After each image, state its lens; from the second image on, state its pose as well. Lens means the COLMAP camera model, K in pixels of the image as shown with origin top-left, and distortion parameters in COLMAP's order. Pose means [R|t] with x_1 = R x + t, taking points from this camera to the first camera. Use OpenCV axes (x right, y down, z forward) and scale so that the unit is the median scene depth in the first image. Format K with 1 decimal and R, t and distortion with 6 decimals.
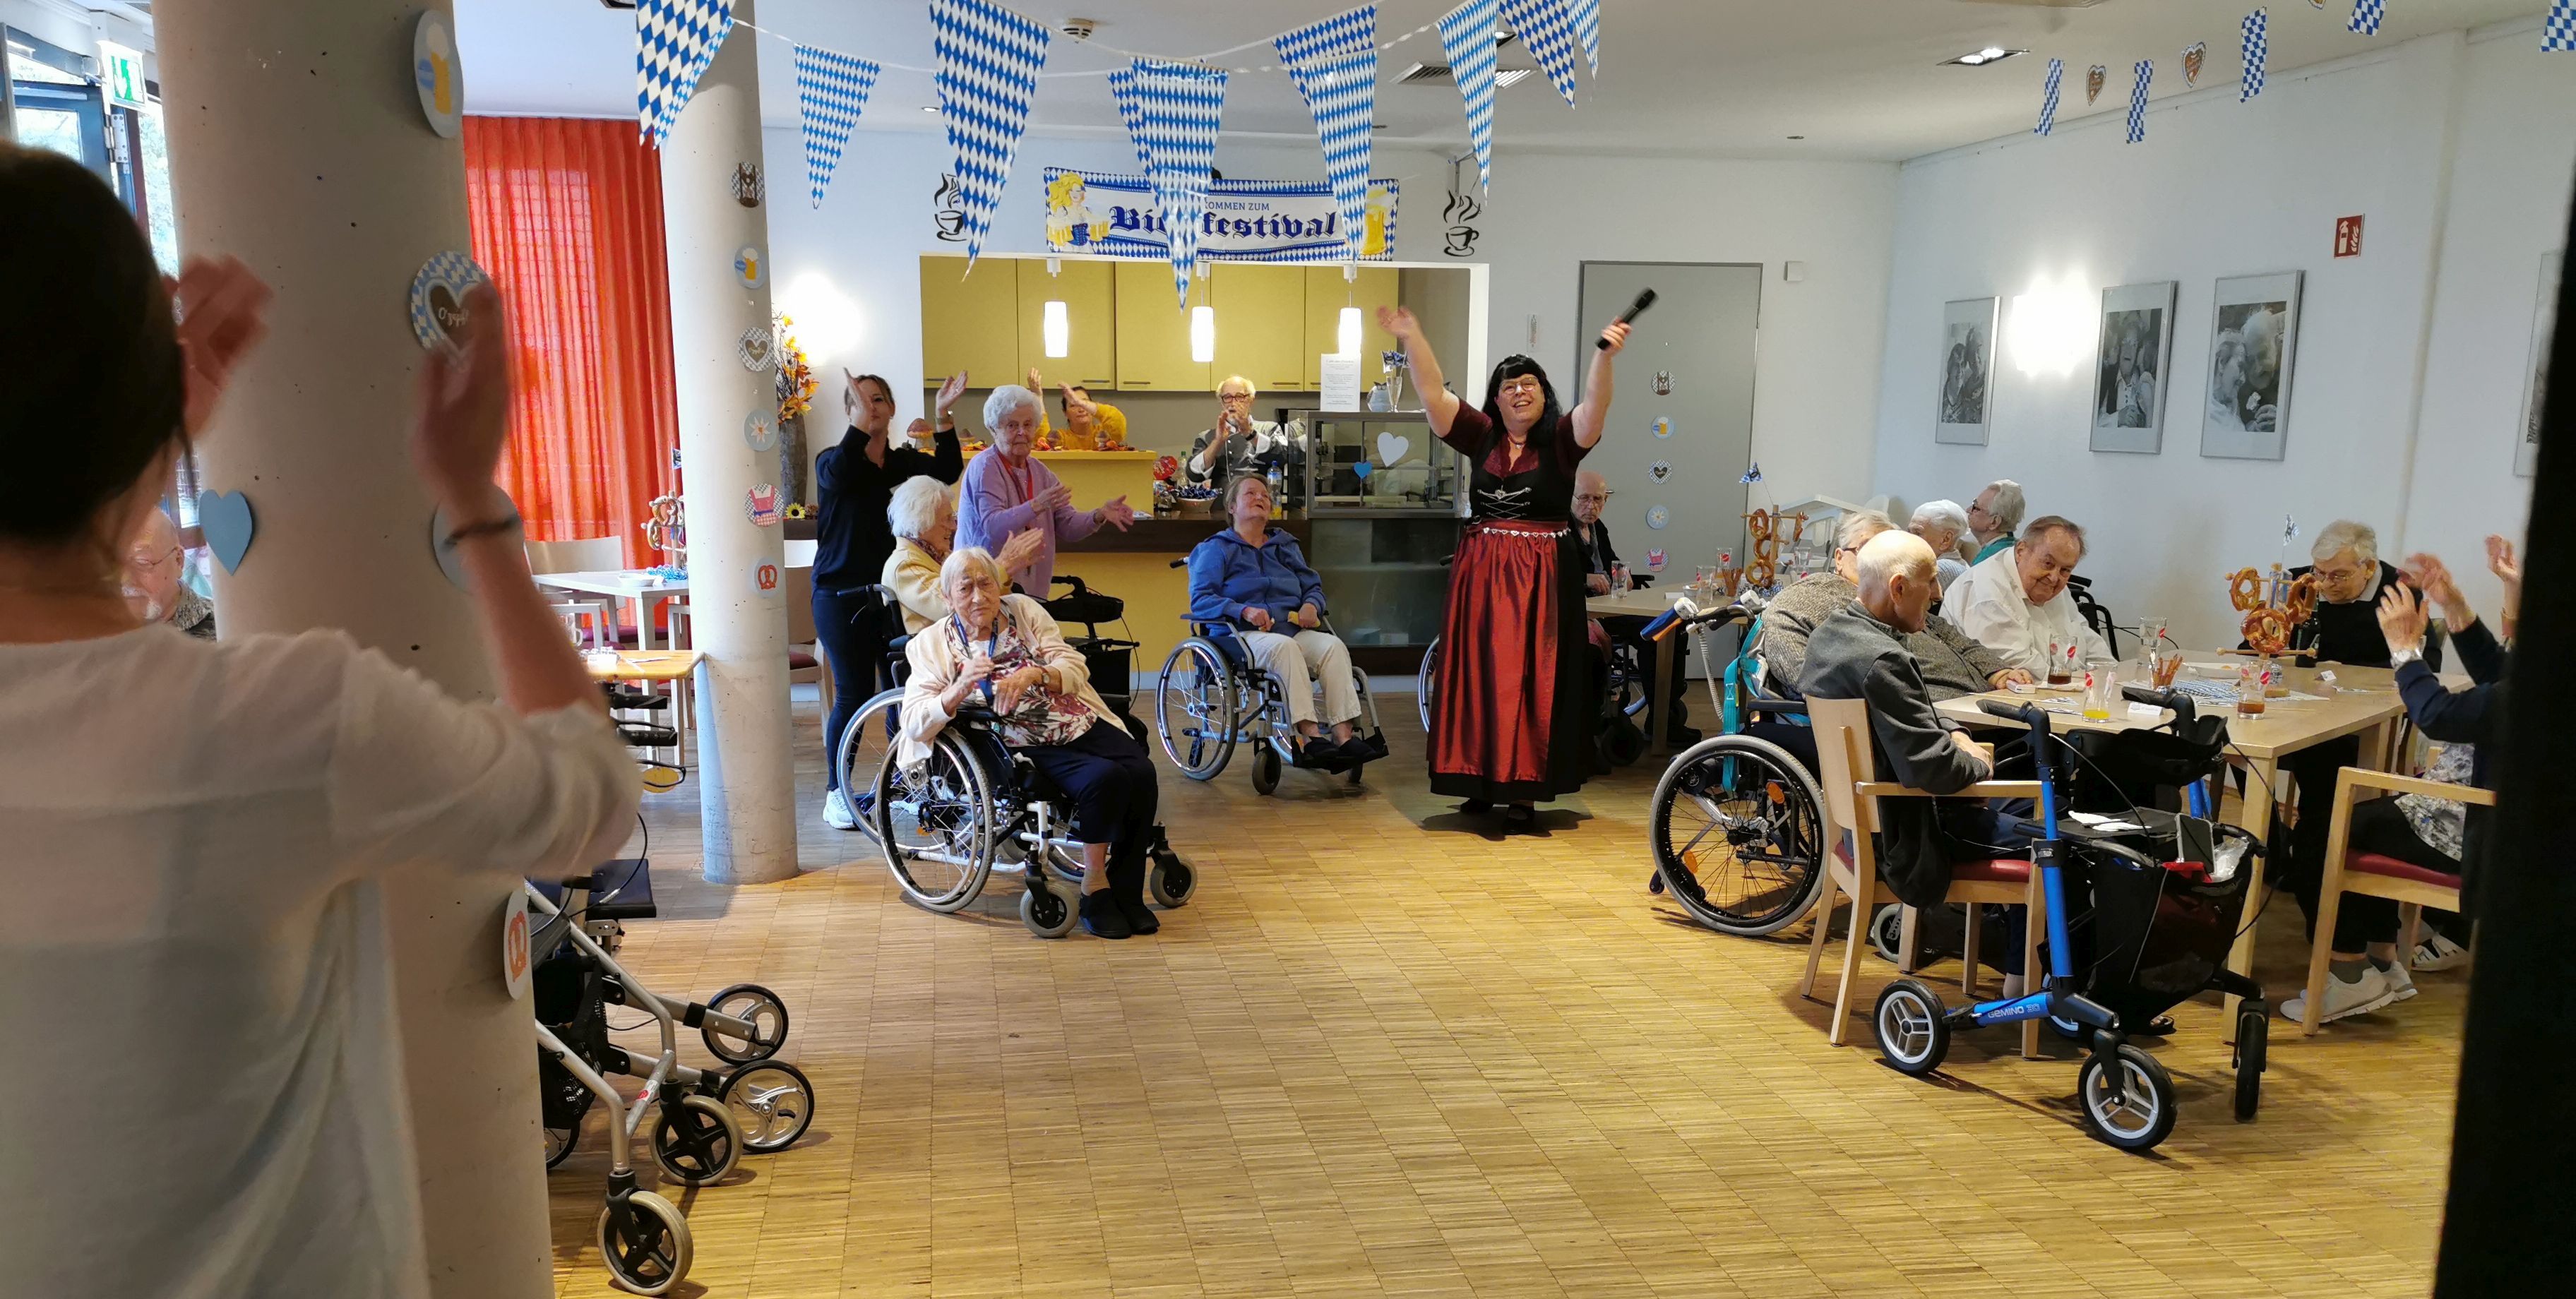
lens RADIAL K [[1926.8, 0, 1336.1], [0, 1926.8, 857.4], [0, 0, 1]] dist [-0.005837, 0.001463]
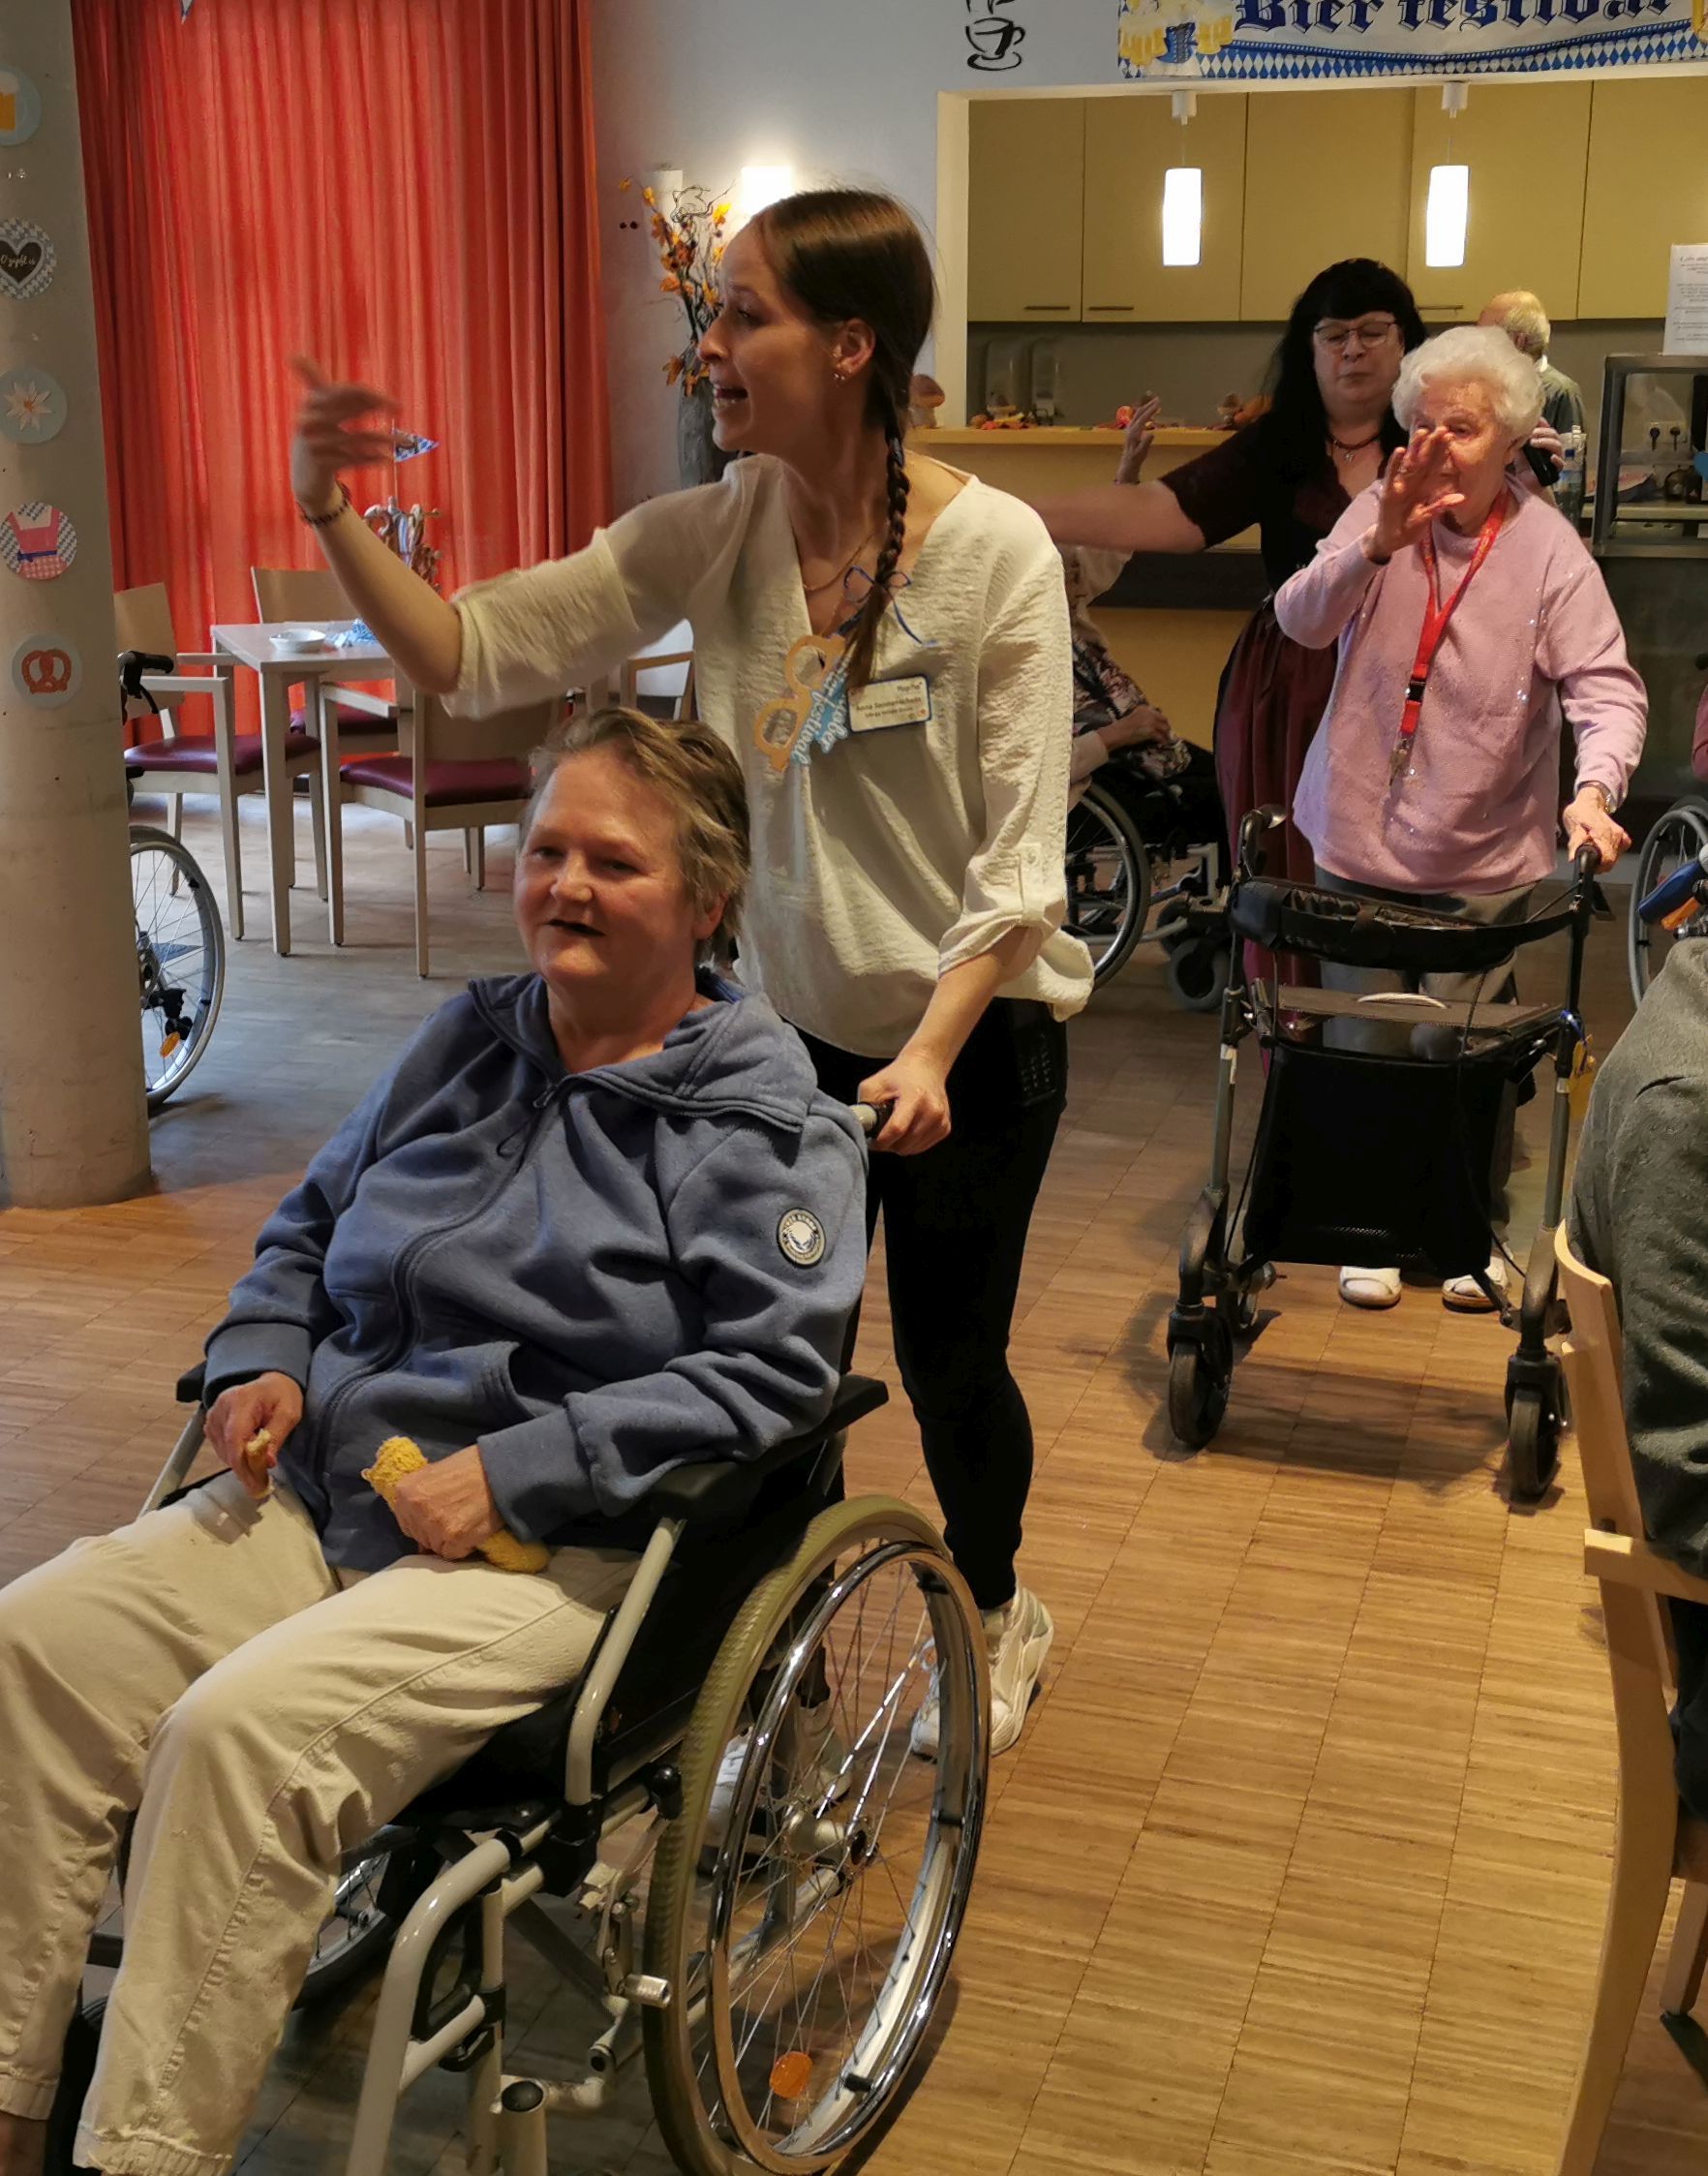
lens RADIAL K [[2676.0, 0, 776.7], [0, 2676.0, 992.9], [0, 0, 1]] dist [0.002705, 0.071003]
pose [[0.869184, 0.105439, -0.483117, 0.174337], [-0.102273, 0.994209, 0.032984, -0.063867], [0.483798, 0.020741, 0.874934, 0.271753]]
